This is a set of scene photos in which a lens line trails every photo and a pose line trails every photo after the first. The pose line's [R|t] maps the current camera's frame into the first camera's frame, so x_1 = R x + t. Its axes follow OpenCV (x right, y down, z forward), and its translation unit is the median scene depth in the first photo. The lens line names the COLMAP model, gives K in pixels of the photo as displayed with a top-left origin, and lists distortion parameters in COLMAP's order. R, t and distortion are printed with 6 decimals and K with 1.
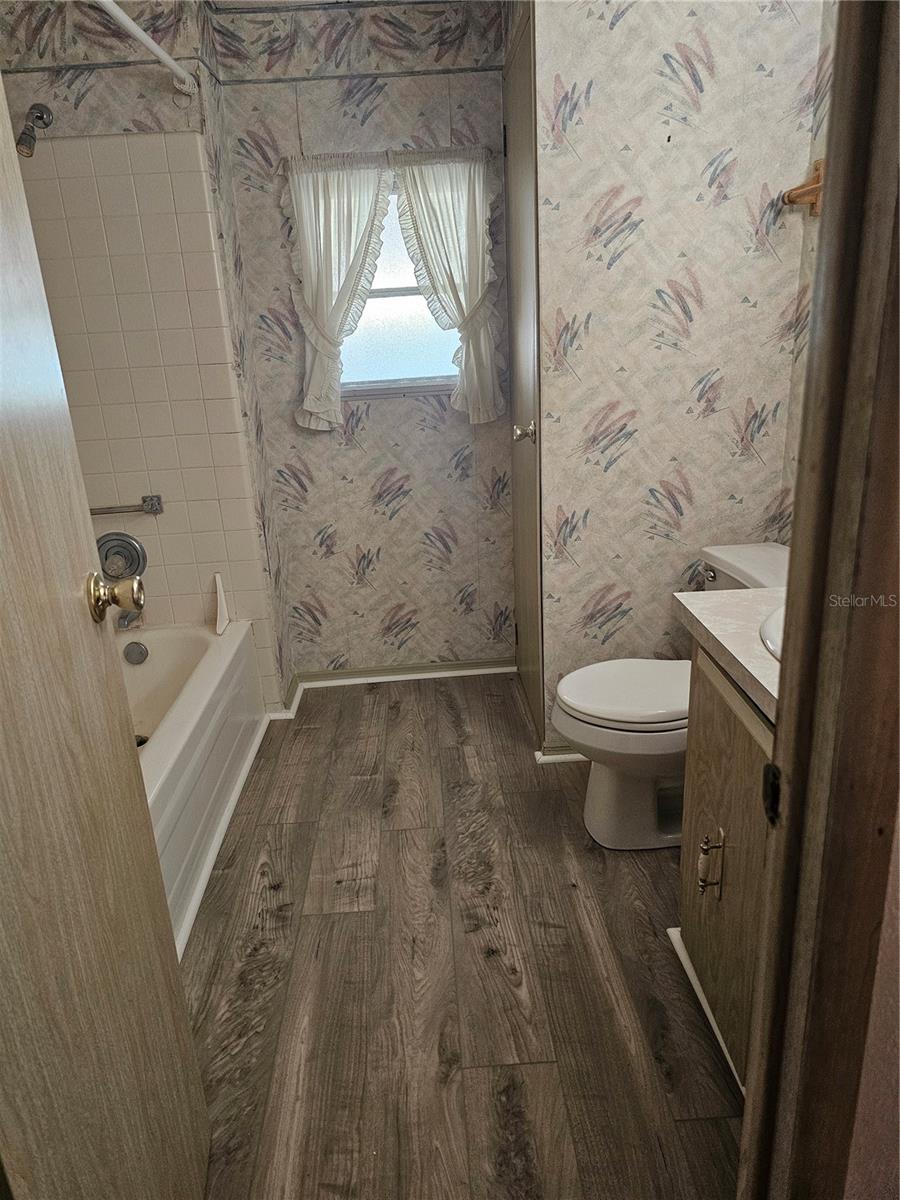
lens RADIAL K [[815.4, 0, 443.6], [0, 815.4, 591.1], [0, 0, 1]] dist [0.041878, -0.038897]
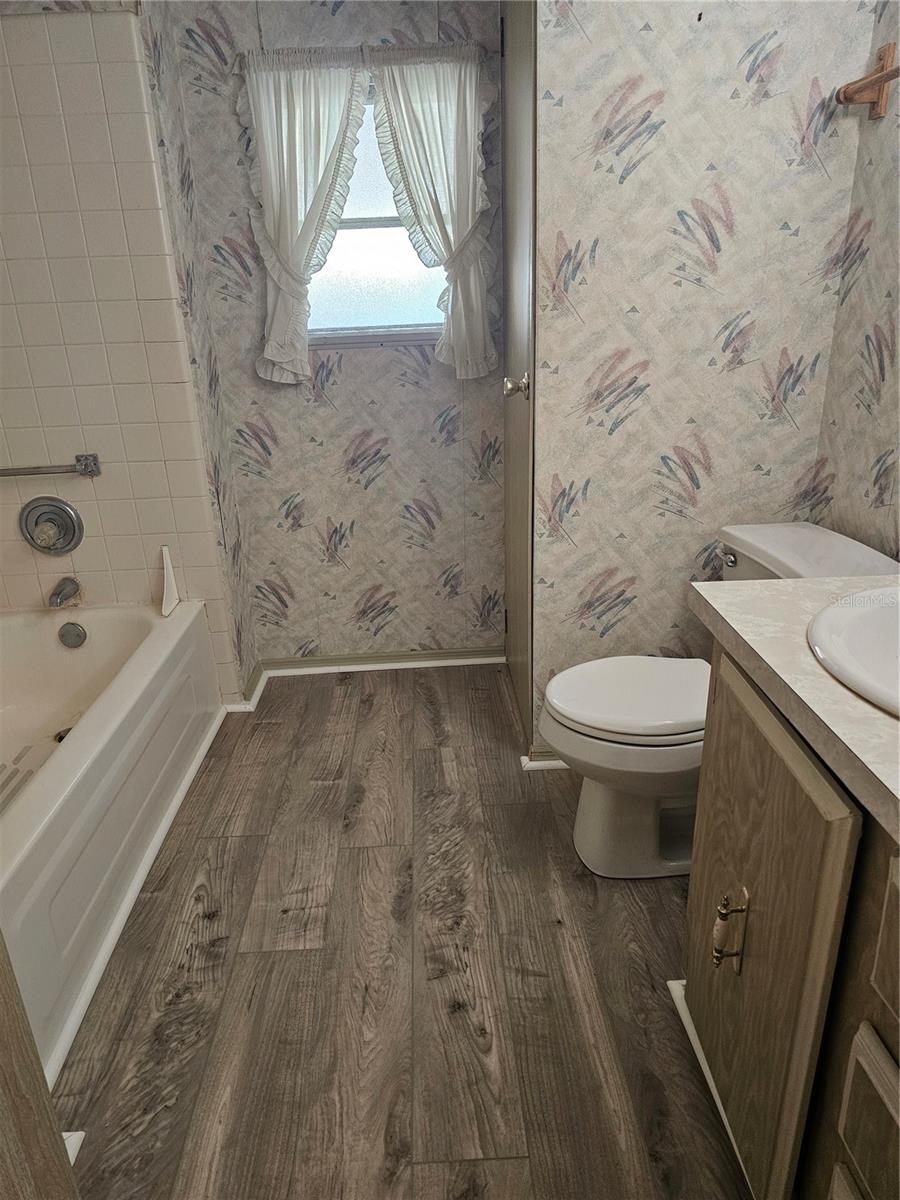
lens RADIAL K [[815.4, 0, 455.3], [0, 815.4, 609.0], [0, 0, 1]] dist [0.041878, -0.038897]
pose [[0.999756, 0.018546, 0.011981, 0.031020], [-0.019107, 0.998637, 0.048563, -0.003759], [-0.011064, -0.048780, 0.998748, 0.148199]]
